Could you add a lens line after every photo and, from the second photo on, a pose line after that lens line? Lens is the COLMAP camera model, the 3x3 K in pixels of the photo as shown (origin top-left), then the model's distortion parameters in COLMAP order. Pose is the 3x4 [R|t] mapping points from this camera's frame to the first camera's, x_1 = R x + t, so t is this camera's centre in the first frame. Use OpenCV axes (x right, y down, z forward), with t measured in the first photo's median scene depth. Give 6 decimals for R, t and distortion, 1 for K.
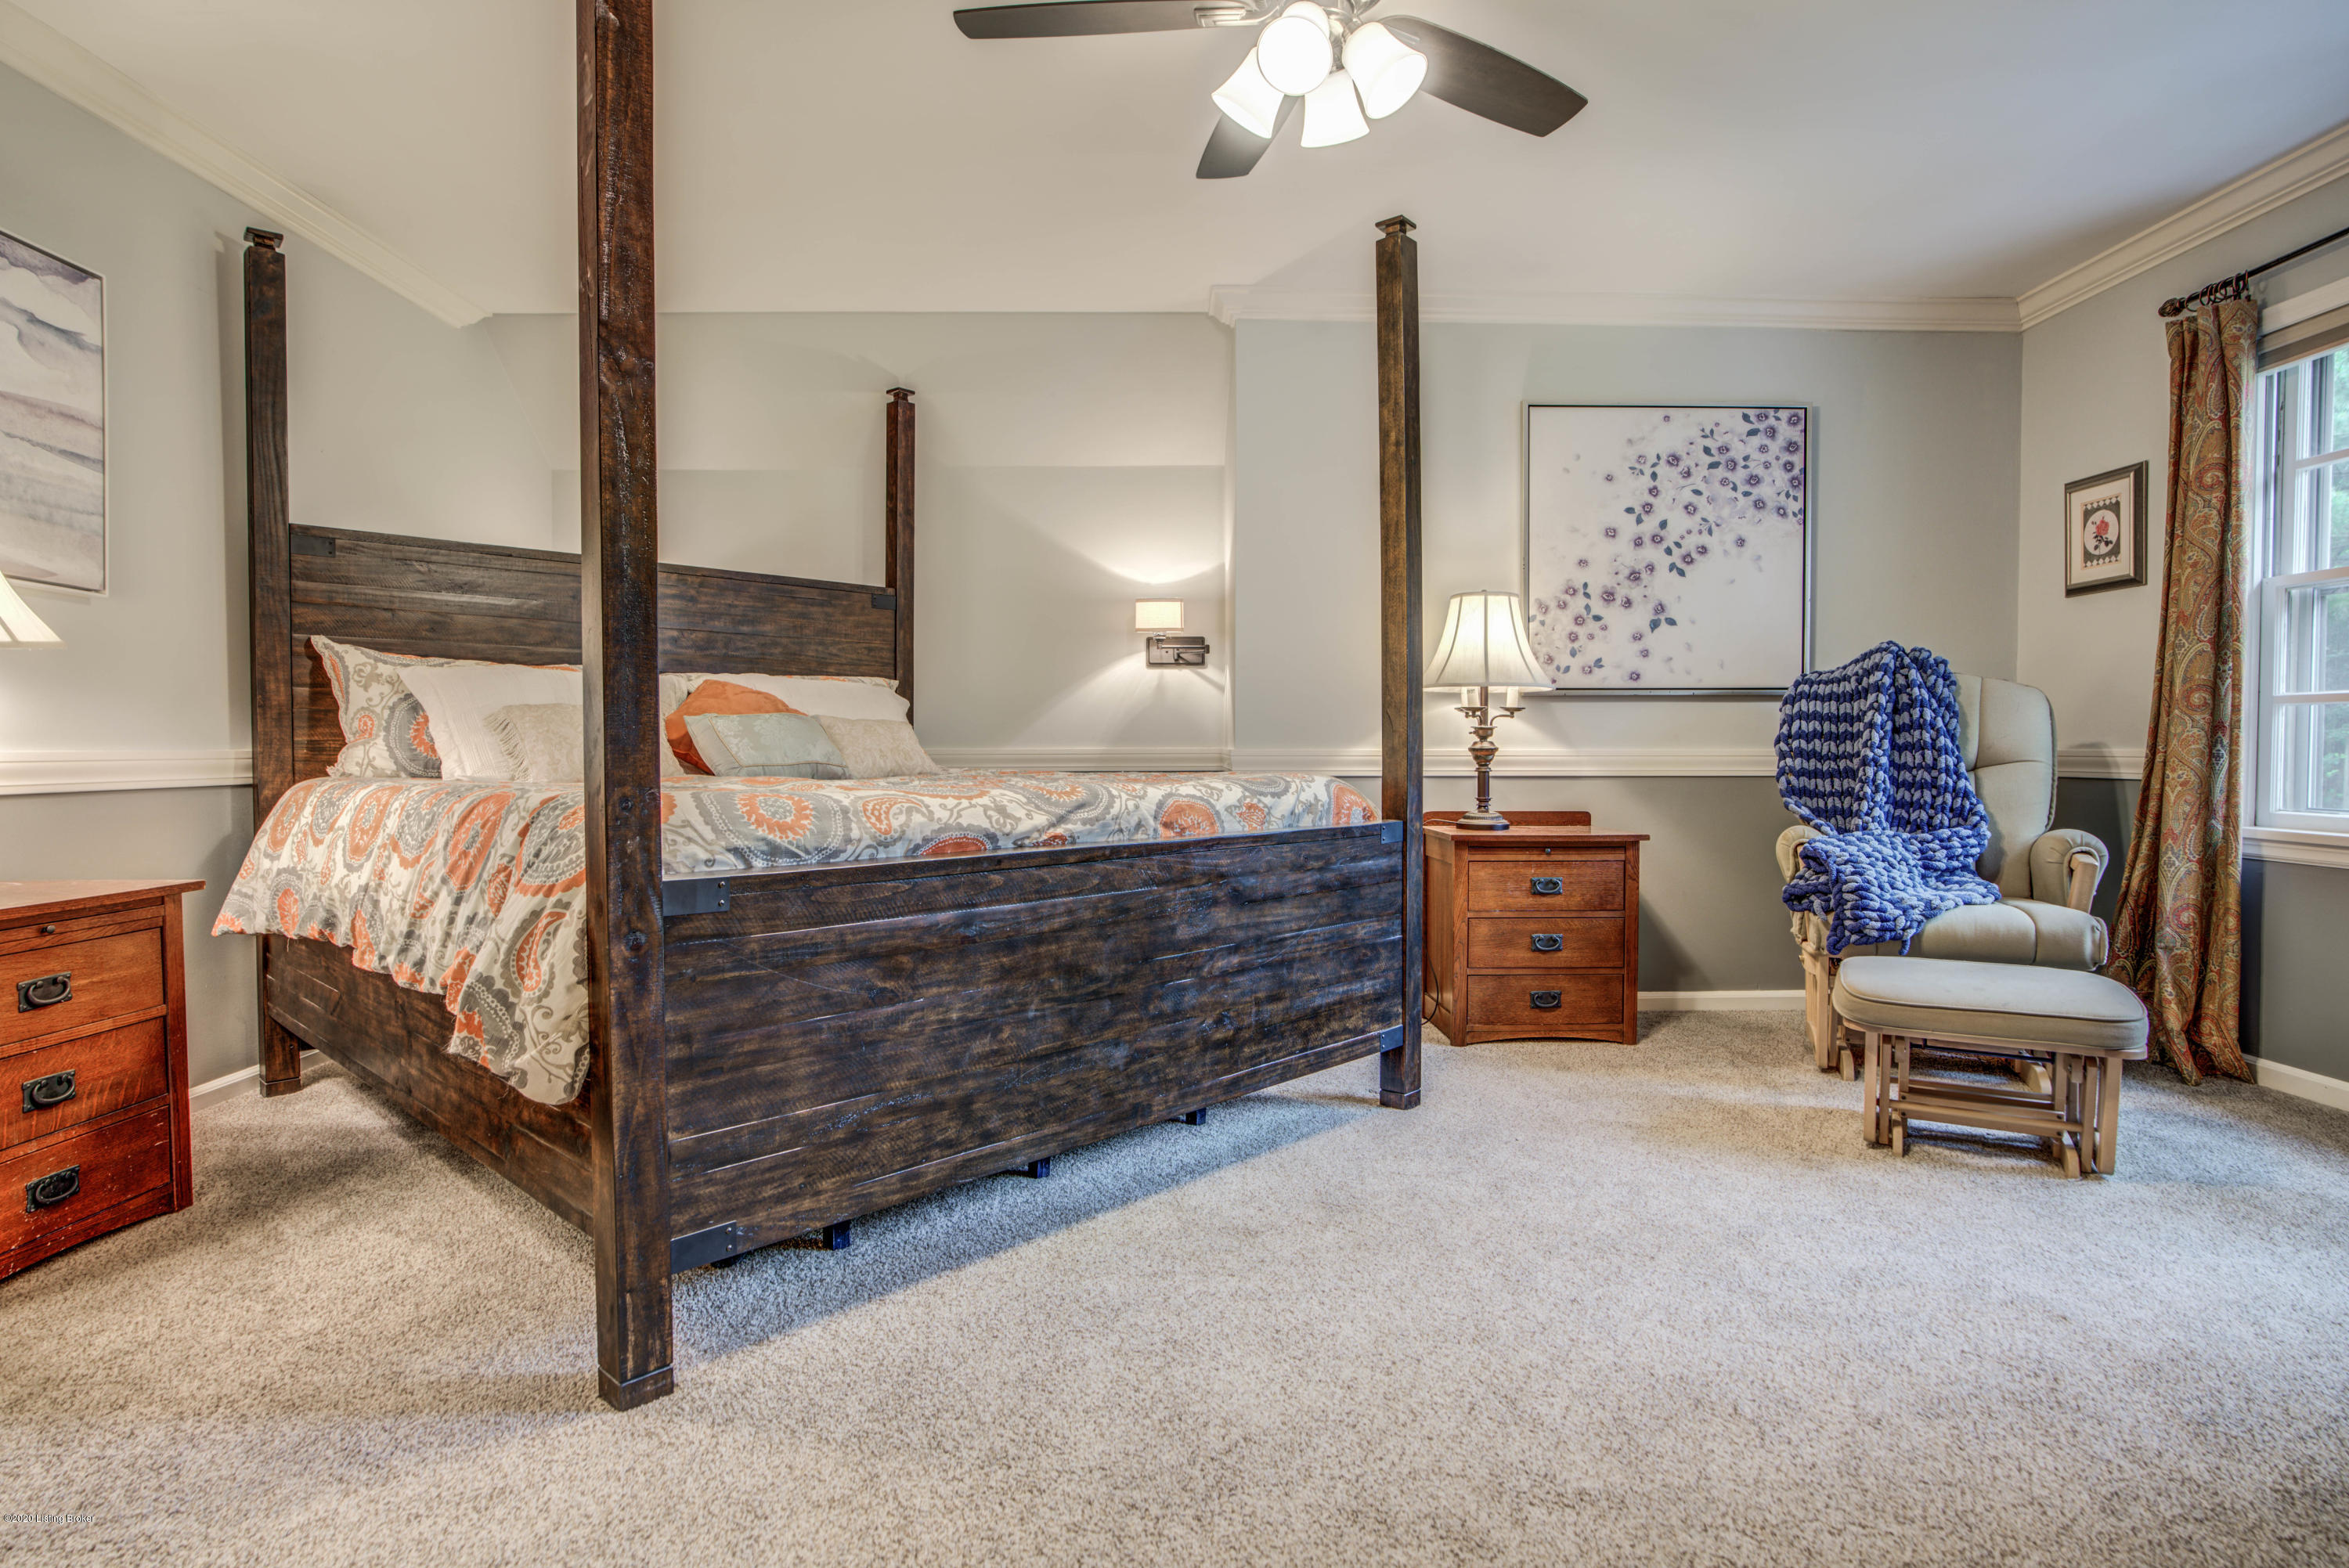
lens RADIAL K [[1198.6, 0, 1174.5], [0, 1198.6, 784.0], [0, 0, 1]] dist [-0.054942, 0.039461]
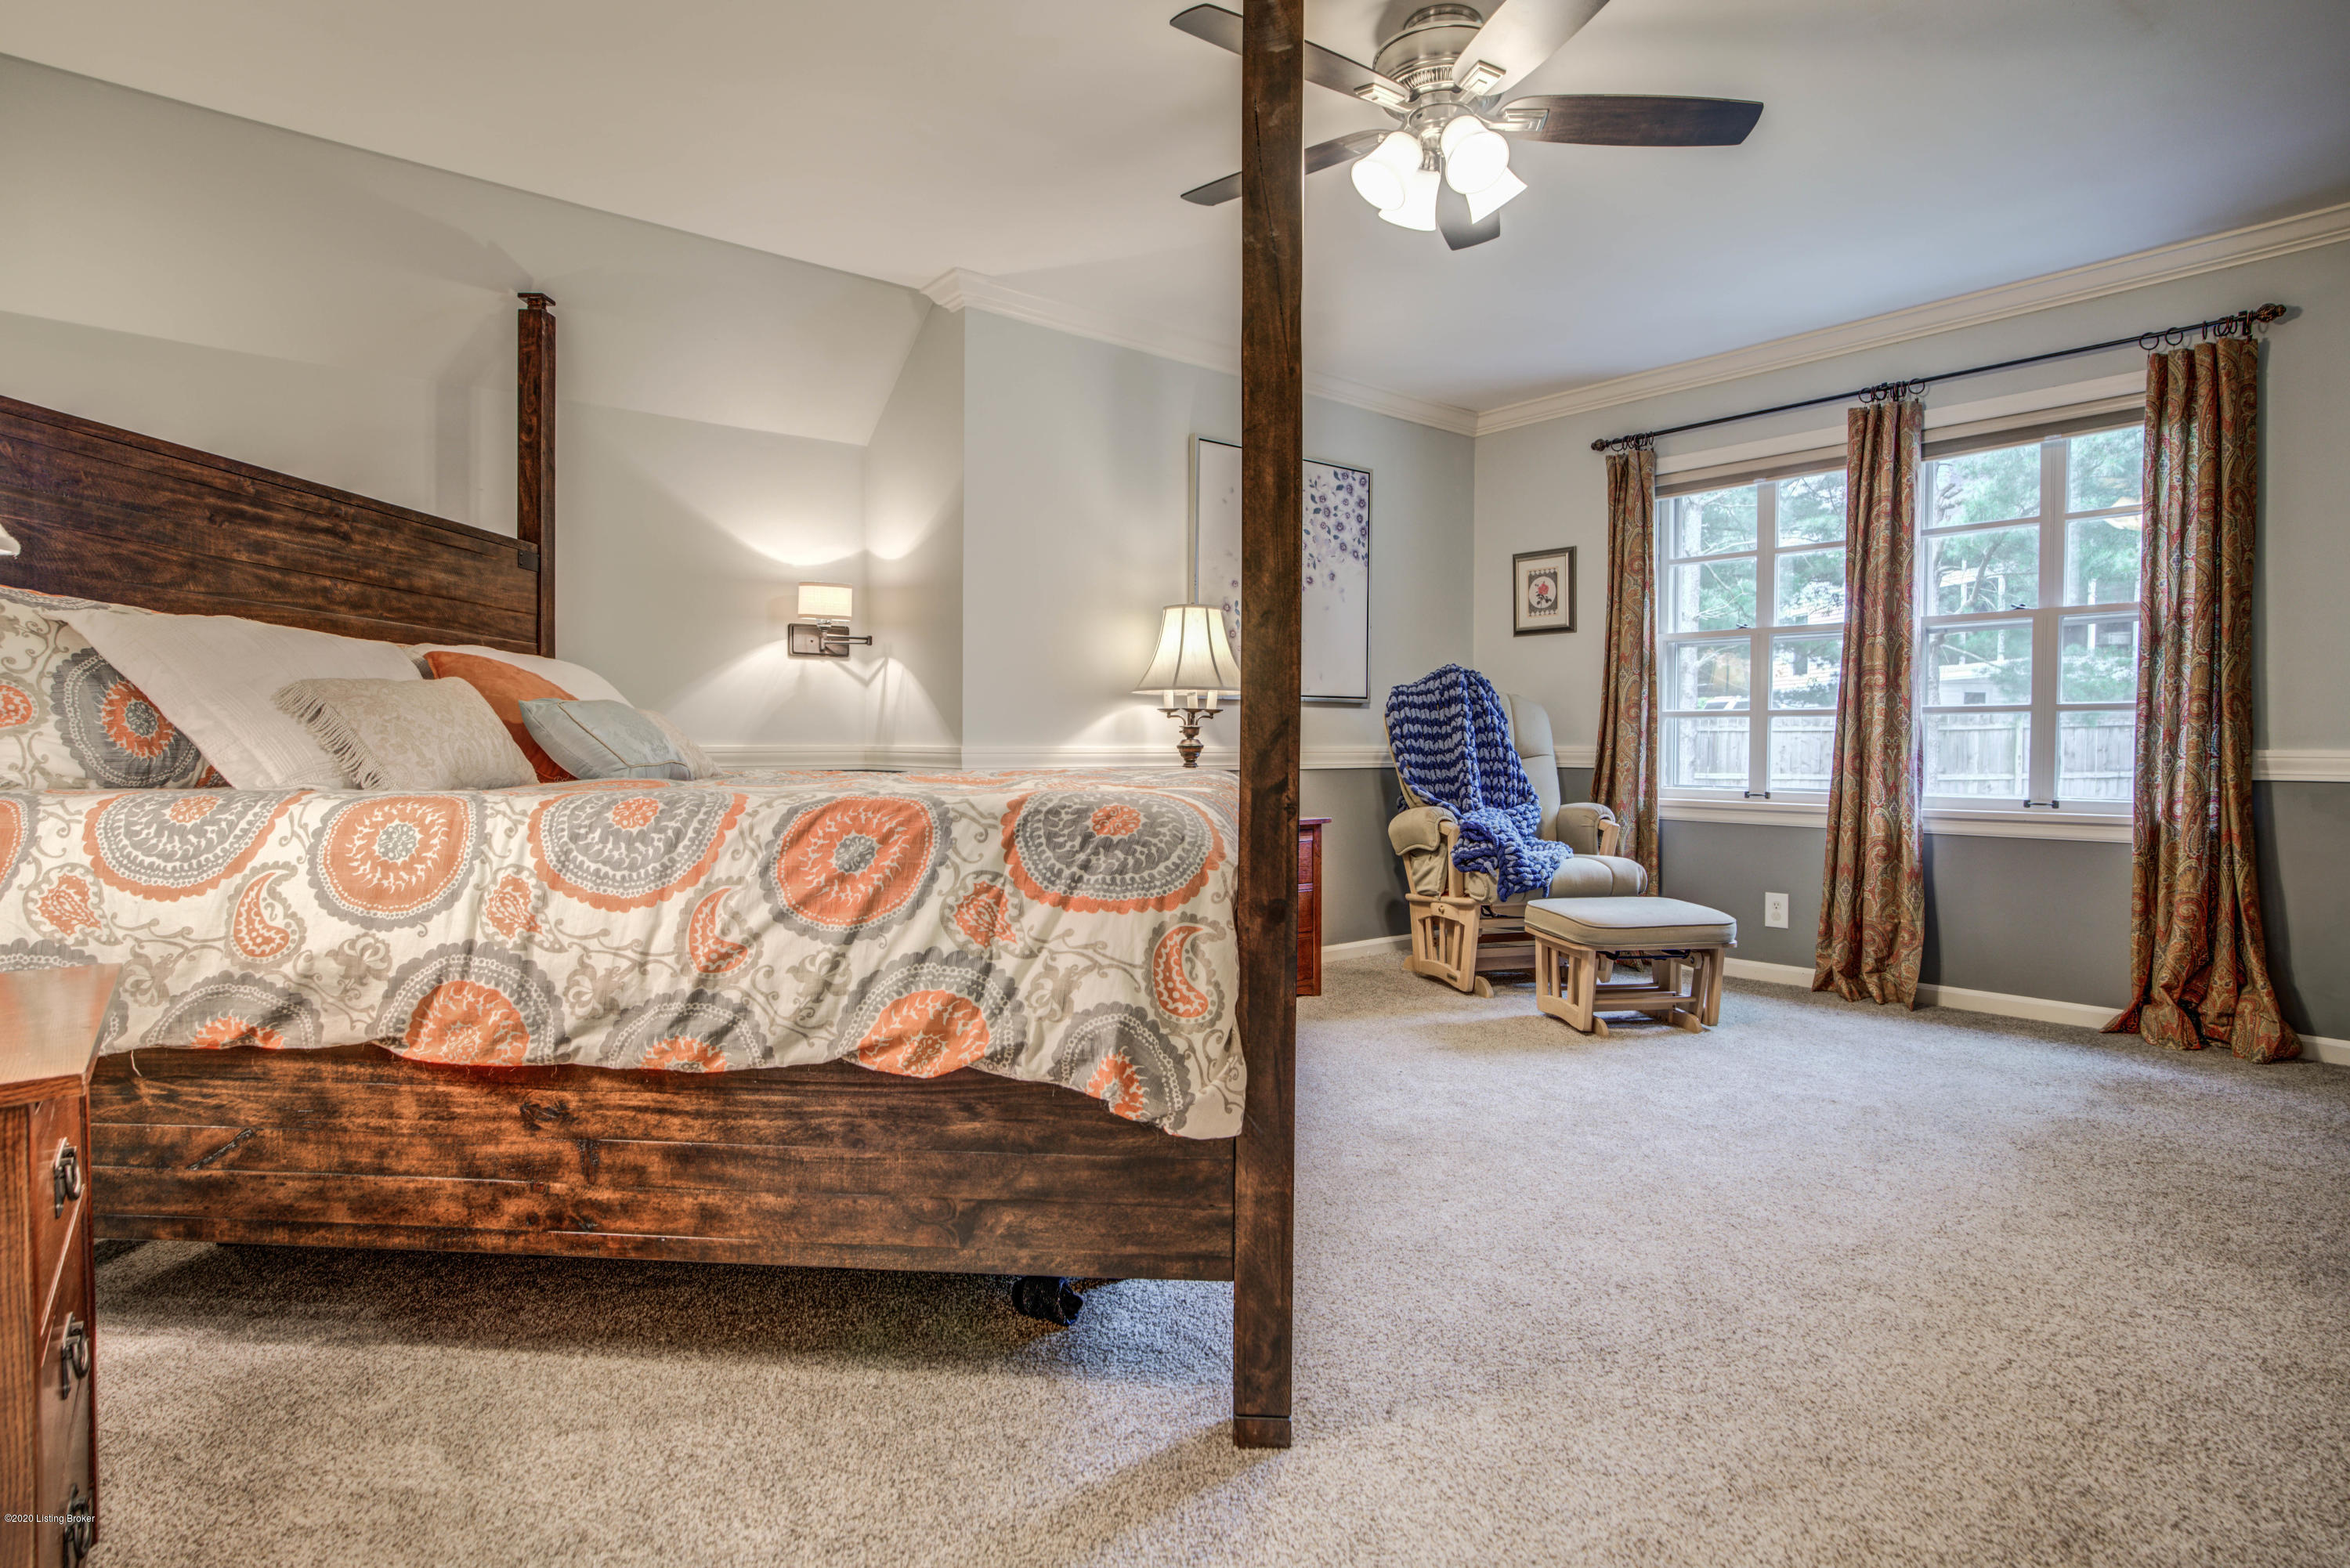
lens RADIAL K [[1225.6, 0, 1175.0], [0, 1225.6, 784.0], [0, 0, 1]] dist [-0.018651, 0.000336]
pose [[0.789954, -0.017565, 0.612915, -0.475439], [0.018464, 0.999818, 0.004856, -0.000411], [-0.612888, 0.007481, 0.790134, 0.120111]]
